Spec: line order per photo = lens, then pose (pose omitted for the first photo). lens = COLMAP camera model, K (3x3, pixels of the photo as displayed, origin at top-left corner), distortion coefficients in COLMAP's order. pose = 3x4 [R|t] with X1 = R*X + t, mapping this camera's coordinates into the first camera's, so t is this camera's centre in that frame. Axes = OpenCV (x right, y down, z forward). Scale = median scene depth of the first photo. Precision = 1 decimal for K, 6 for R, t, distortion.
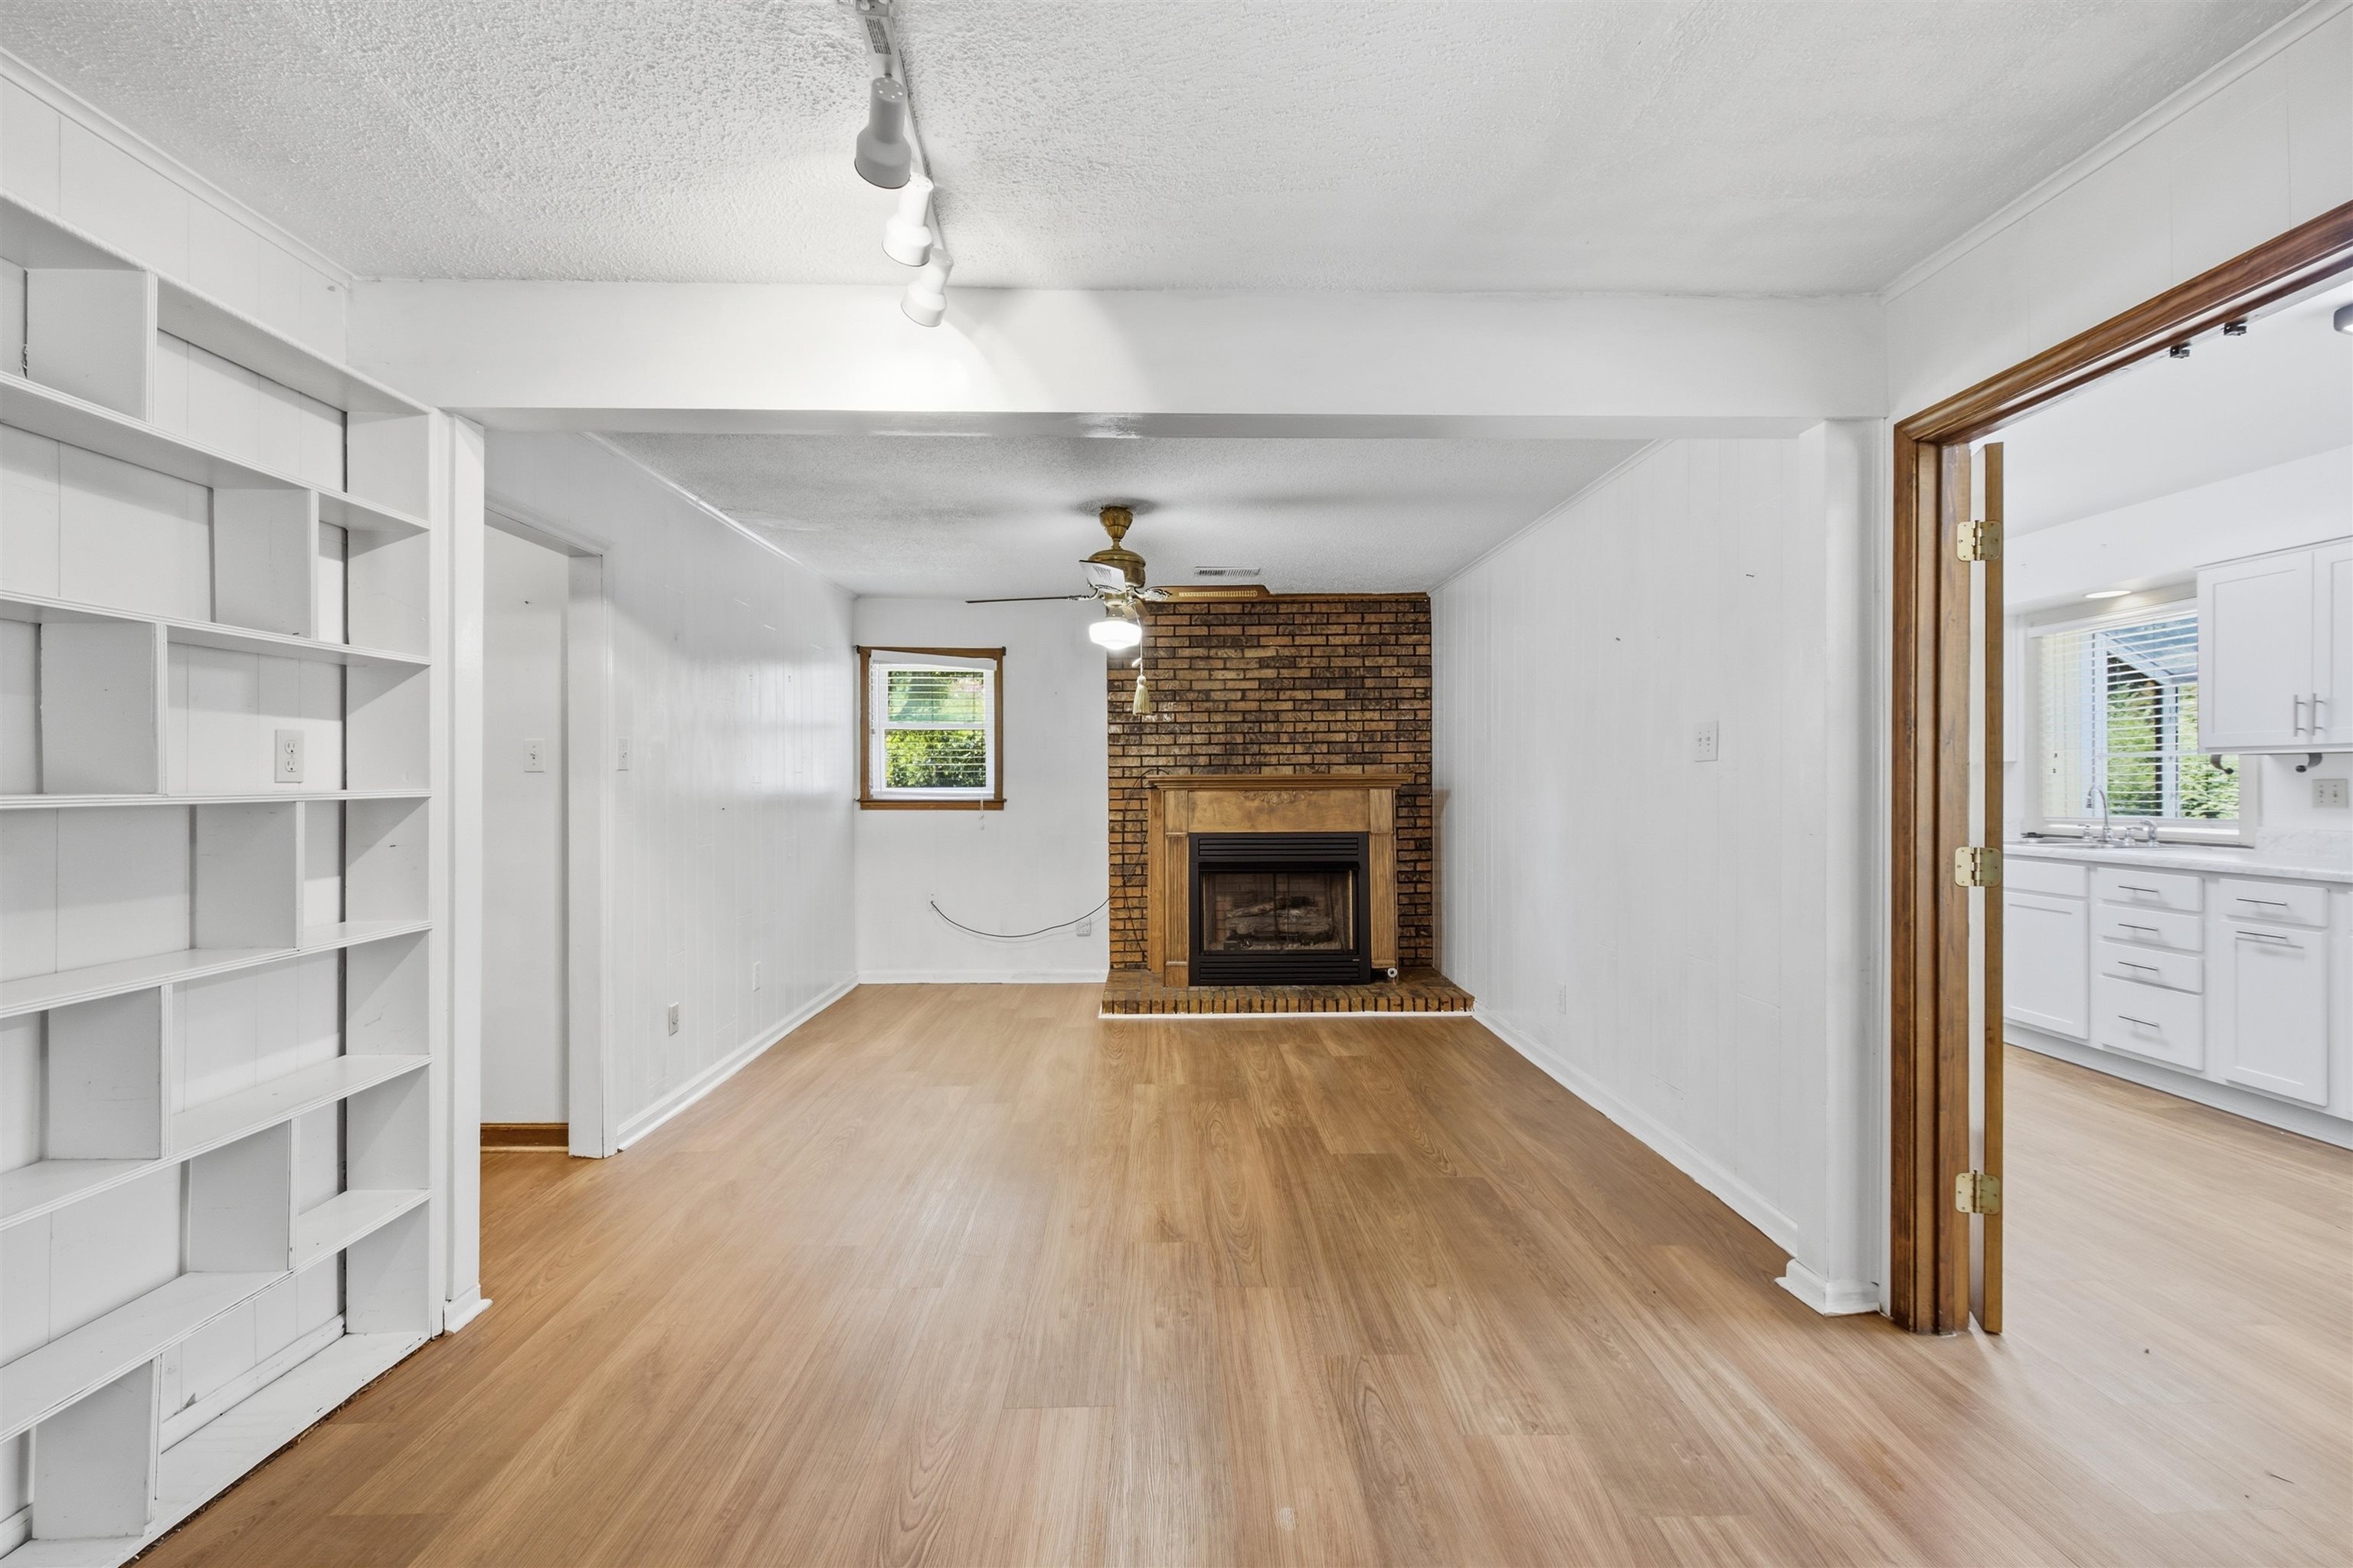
lens RADIAL K [[1022.3, 0, 1173.6], [0, 1022.3, 786.0], [0, 0, 1]] dist [0.002206, 0.000080]
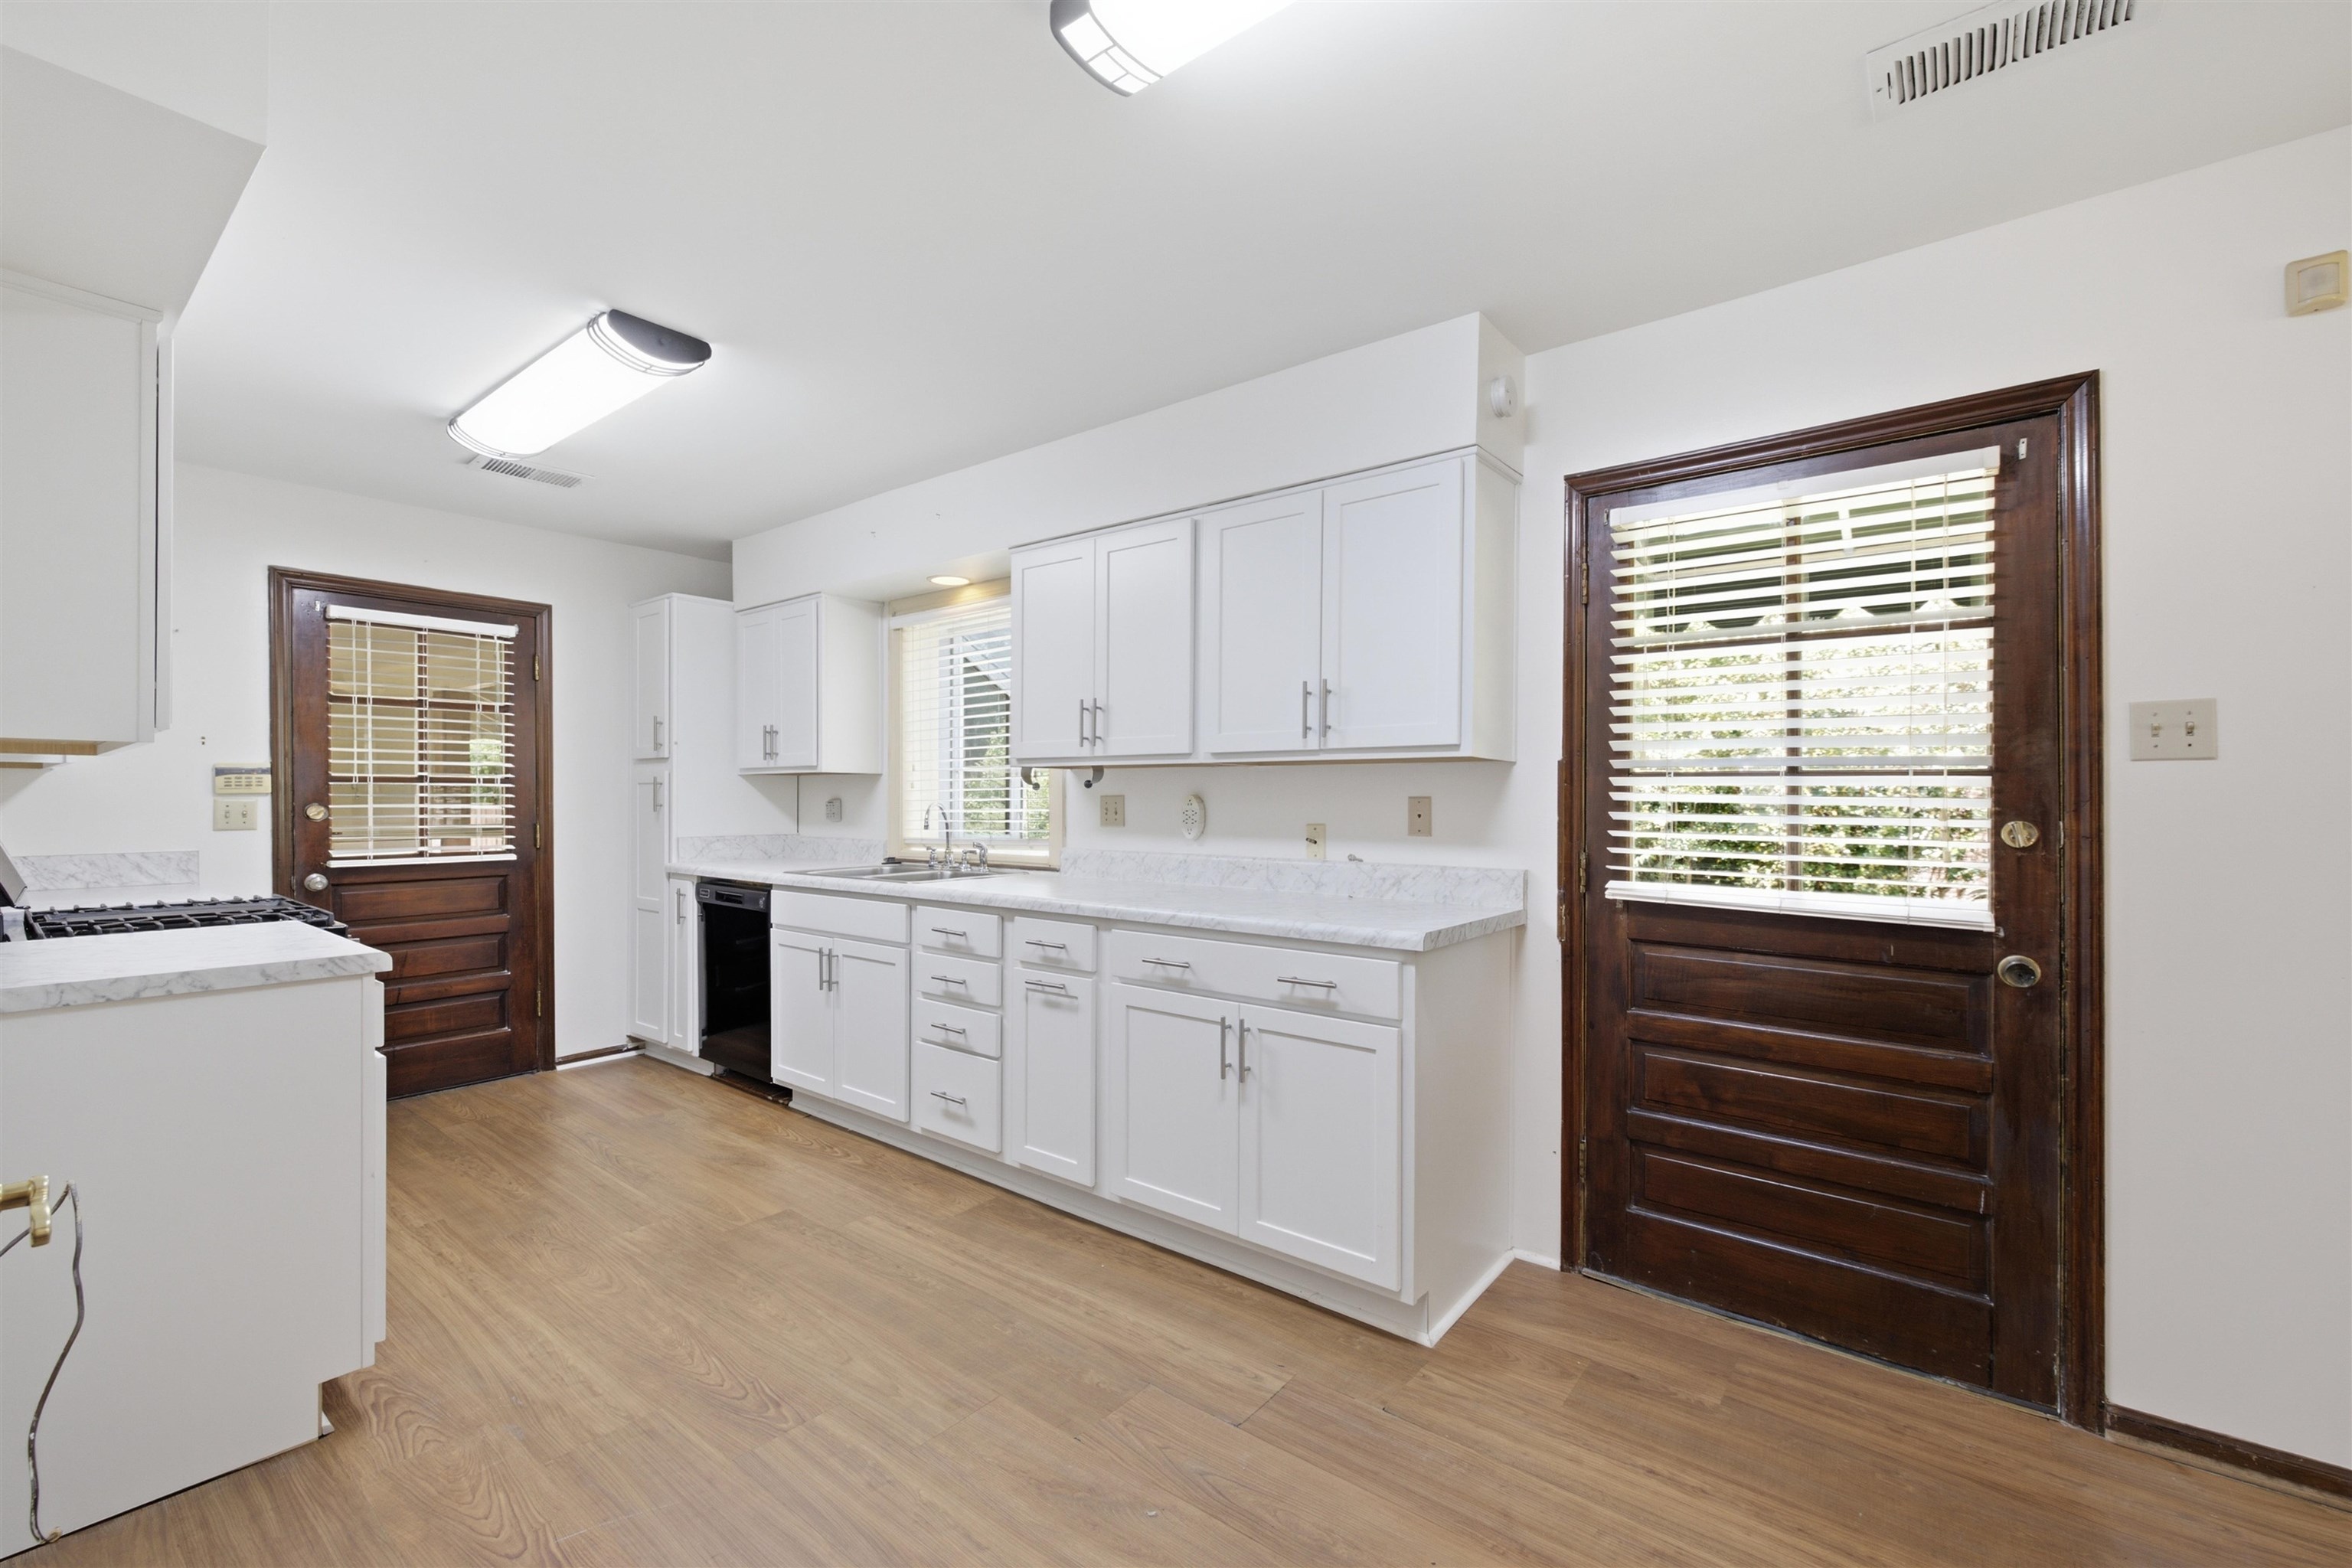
lens RADIAL K [[1021.8, 0, 1179.5], [0, 1021.8, 790.5], [0, 0, 1]] dist [0.002206, 0.000080]
pose [[0.655202, 0.000784, 0.755454, 0.472196], [0.006089, 0.999961, -0.006319, -0.004648], [-0.755429, 0.008741, 0.655172, 0.350008]]
